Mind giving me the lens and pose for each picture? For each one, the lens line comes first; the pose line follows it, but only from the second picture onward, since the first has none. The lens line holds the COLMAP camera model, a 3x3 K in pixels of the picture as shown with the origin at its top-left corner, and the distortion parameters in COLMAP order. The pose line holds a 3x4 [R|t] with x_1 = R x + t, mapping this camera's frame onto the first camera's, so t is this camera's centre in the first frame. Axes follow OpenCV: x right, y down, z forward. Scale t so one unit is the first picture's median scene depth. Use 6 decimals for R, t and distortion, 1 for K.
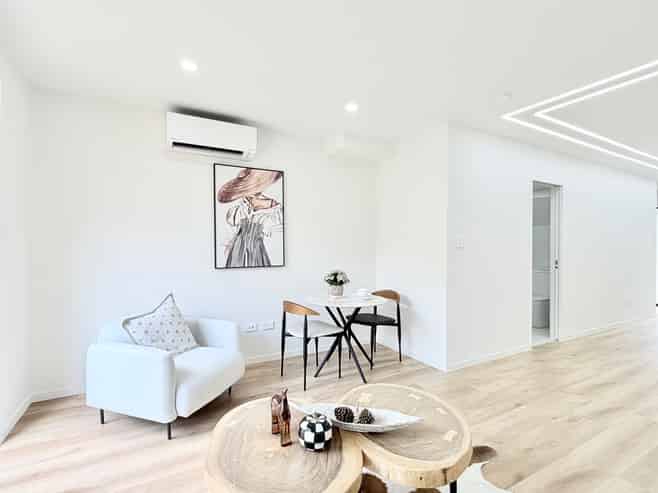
lens RADIAL K [[326.4, 0, 328.0], [0, 326.4, 246.3], [0, 0, 1]] dist [0.000003, 0.001078]
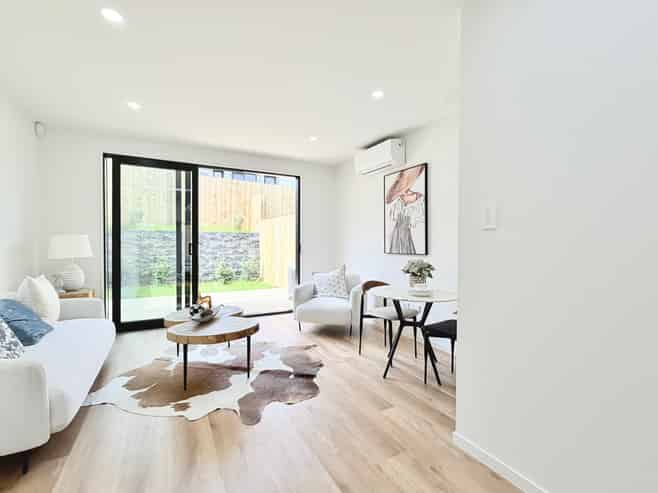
lens RADIAL K [[311.8, 0, 329.5], [0, 311.8, 245.1], [0, 0, 1]] dist [0.013762, 0.000045]
pose [[-0.019702, 0.003096, -0.999801, 0.901139], [-0.009872, 0.999946, 0.003291, 0.030228], [0.999757, 0.009935, -0.019670, 0.760786]]
